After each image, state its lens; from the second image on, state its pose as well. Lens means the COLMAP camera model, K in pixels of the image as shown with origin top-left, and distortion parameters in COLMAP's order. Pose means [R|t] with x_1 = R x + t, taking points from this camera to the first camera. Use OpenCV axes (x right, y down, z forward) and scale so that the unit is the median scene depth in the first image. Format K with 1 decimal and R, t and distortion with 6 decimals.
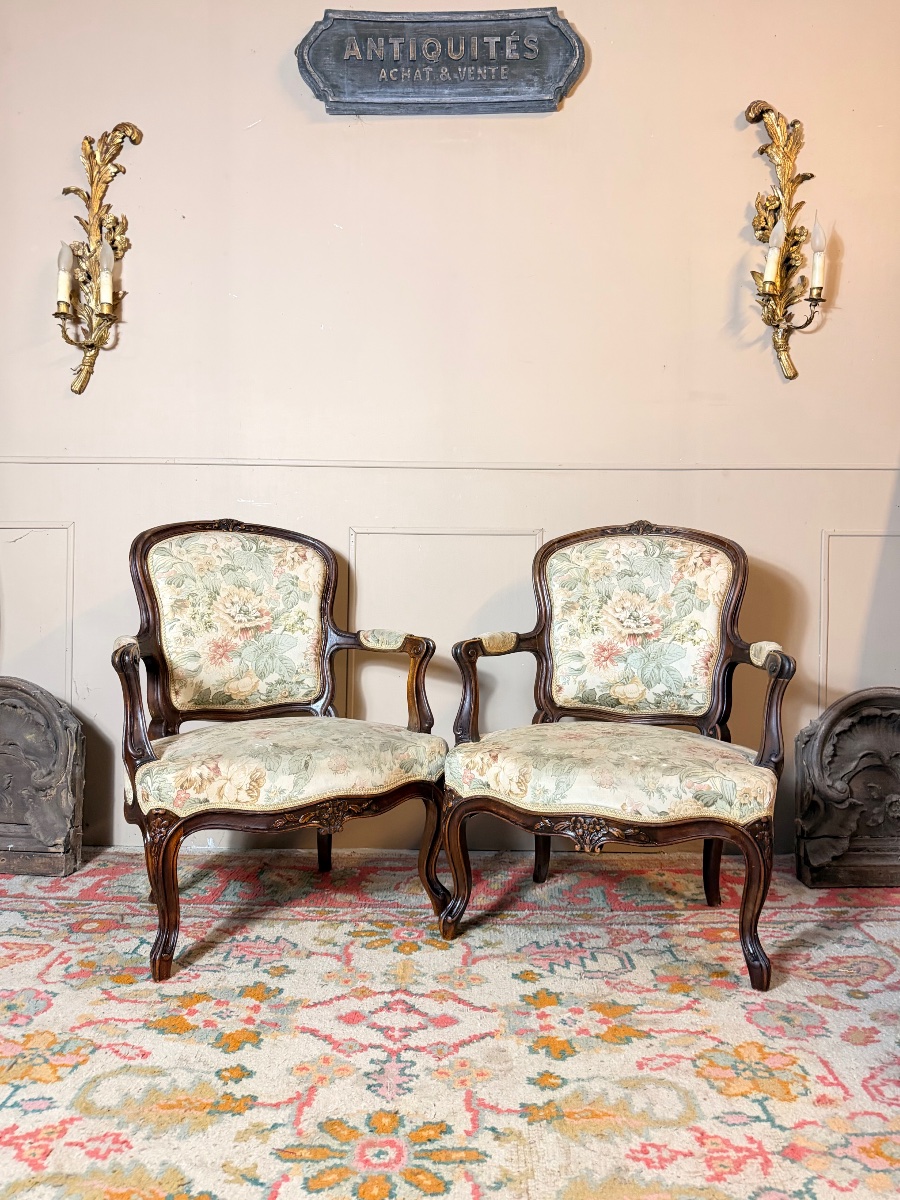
lens RADIAL K [[837.5, 0, 457.9], [0, 837.5, 597.6], [0, 0, 1]] dist [0.004262, -0.018279]
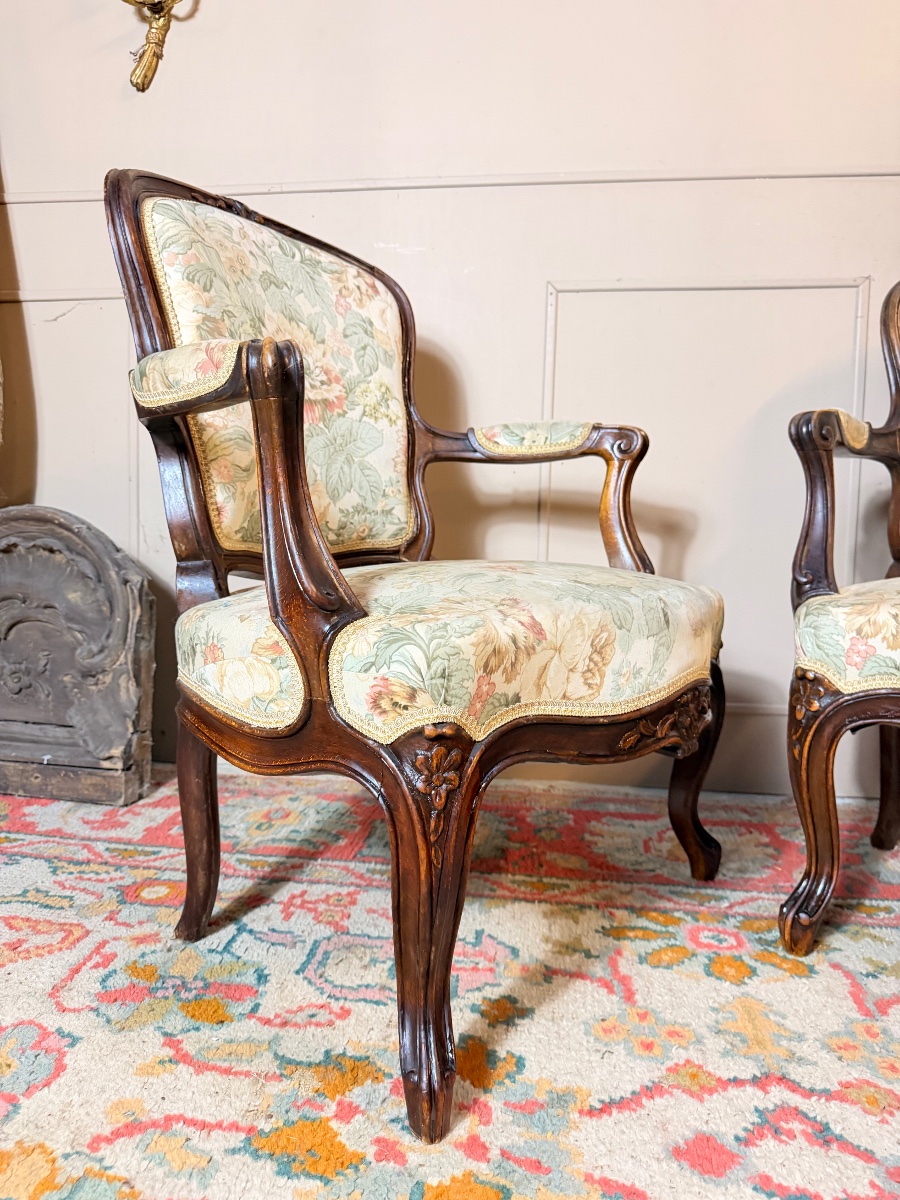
lens RADIAL K [[844.4, 0, 453.0], [0, 844.4, 589.2], [0, 0, 1]] dist [-0.002971, -0.015692]
pose [[0.993869, 0.013613, -0.109719, -0.172741], [-0.006724, 0.997996, 0.062916, 0.144387], [0.110356, -0.061793, 0.991969, 0.458547]]
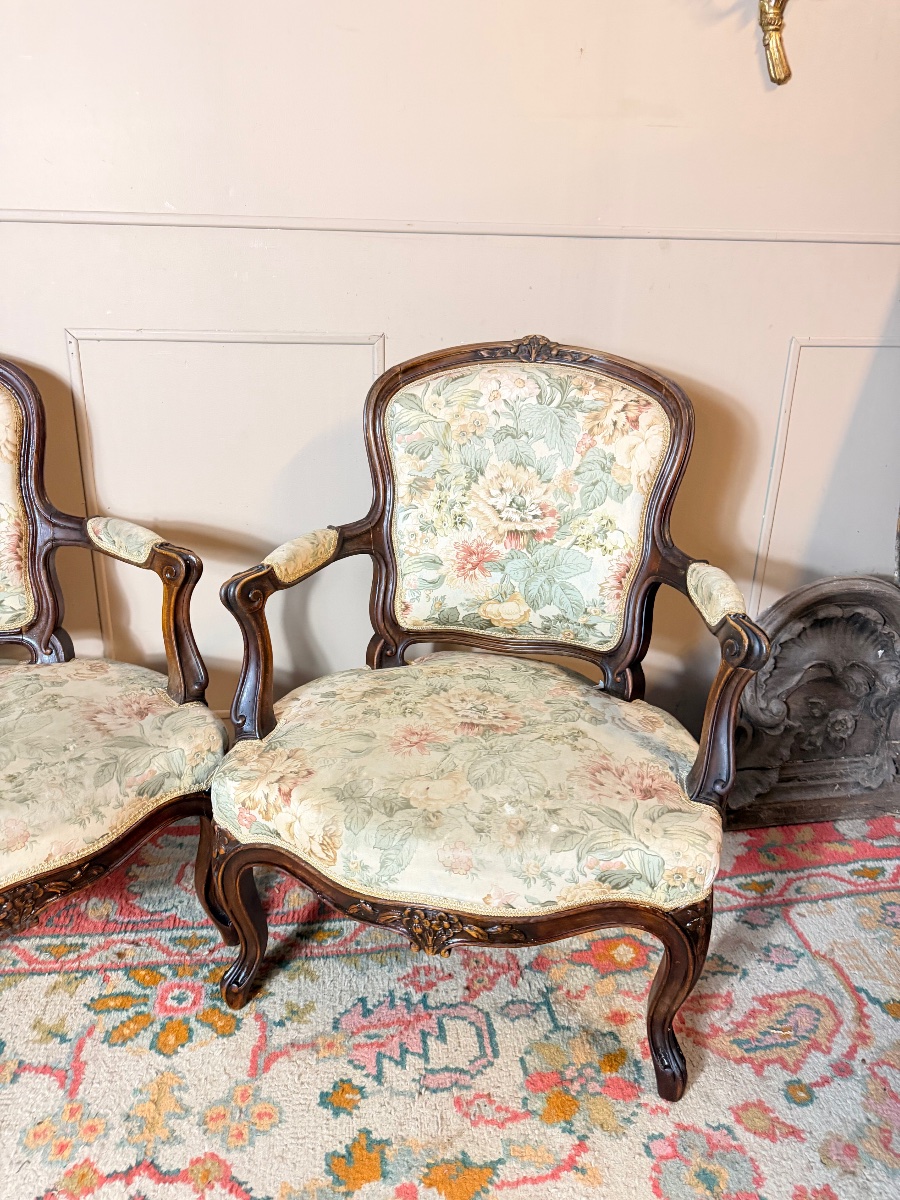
lens RADIAL K [[841.4, 0, 446.4], [0, 841.4, 572.5], [0, 0, 1]] dist [0.002087, -0.007948]
pose [[0.992550, -0.029266, 0.118272, 0.089196], [-0.010670, 0.946114, 0.323658, -0.161521], [-0.121371, -0.322509, 0.938753, 0.436066]]
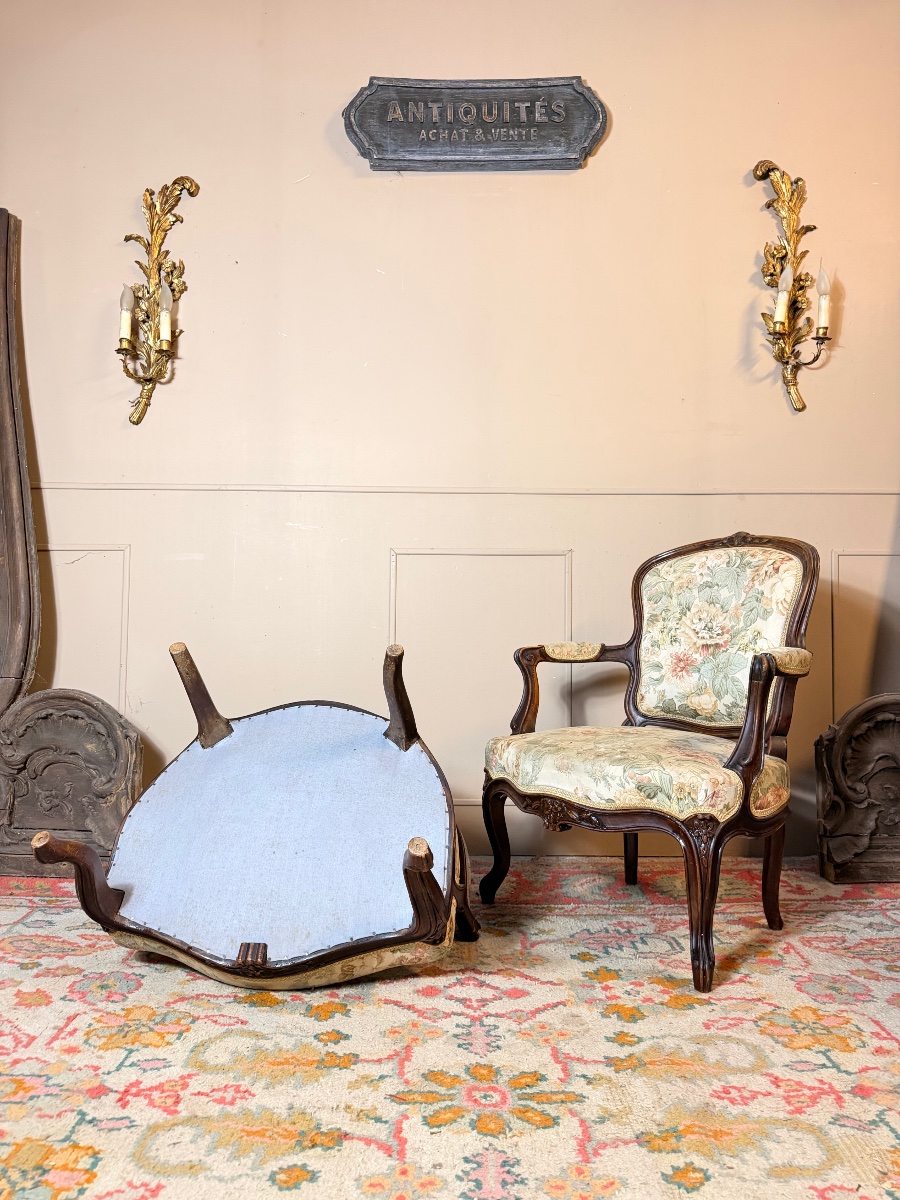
lens RADIAL K [[822.6, 0, 455.1], [0, 822.6, 603.0], [0, 0, 1]] dist [0.002166, -0.016251]
pose [[0.999830, -0.003609, 0.018066, -0.090009], [0.004485, 0.998803, -0.048708, 0.048604], [-0.017869, 0.048781, 0.998650, -0.054723]]
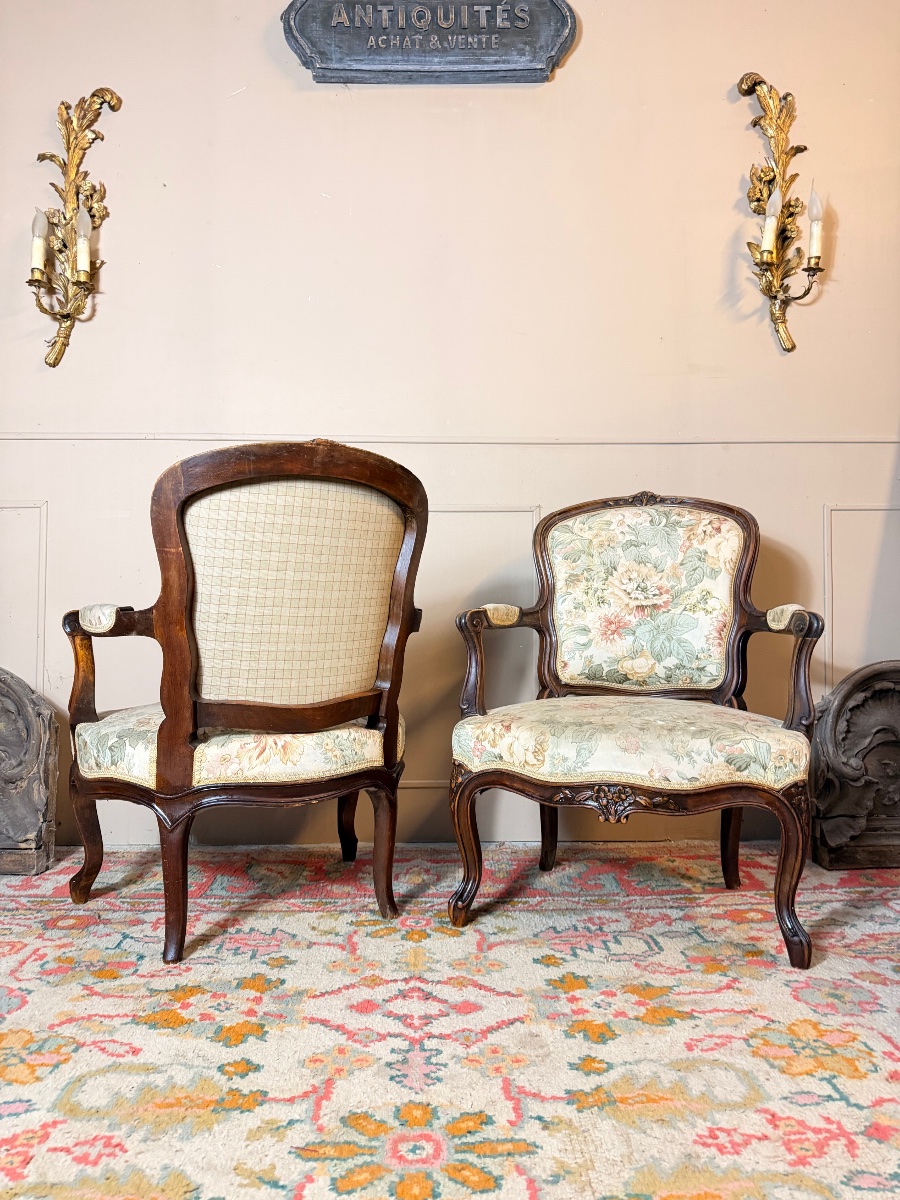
lens RADIAL K [[826.7, 0, 449.6], [0, 826.7, 595.5], [0, 0, 1]] dist [-0.000092, -0.011858]
pose [[0.999330, -0.009625, 0.035304, -0.050261], [0.010825, 0.999364, -0.033963, 0.072124], [-0.034955, 0.034322, 0.998799, 0.073004]]
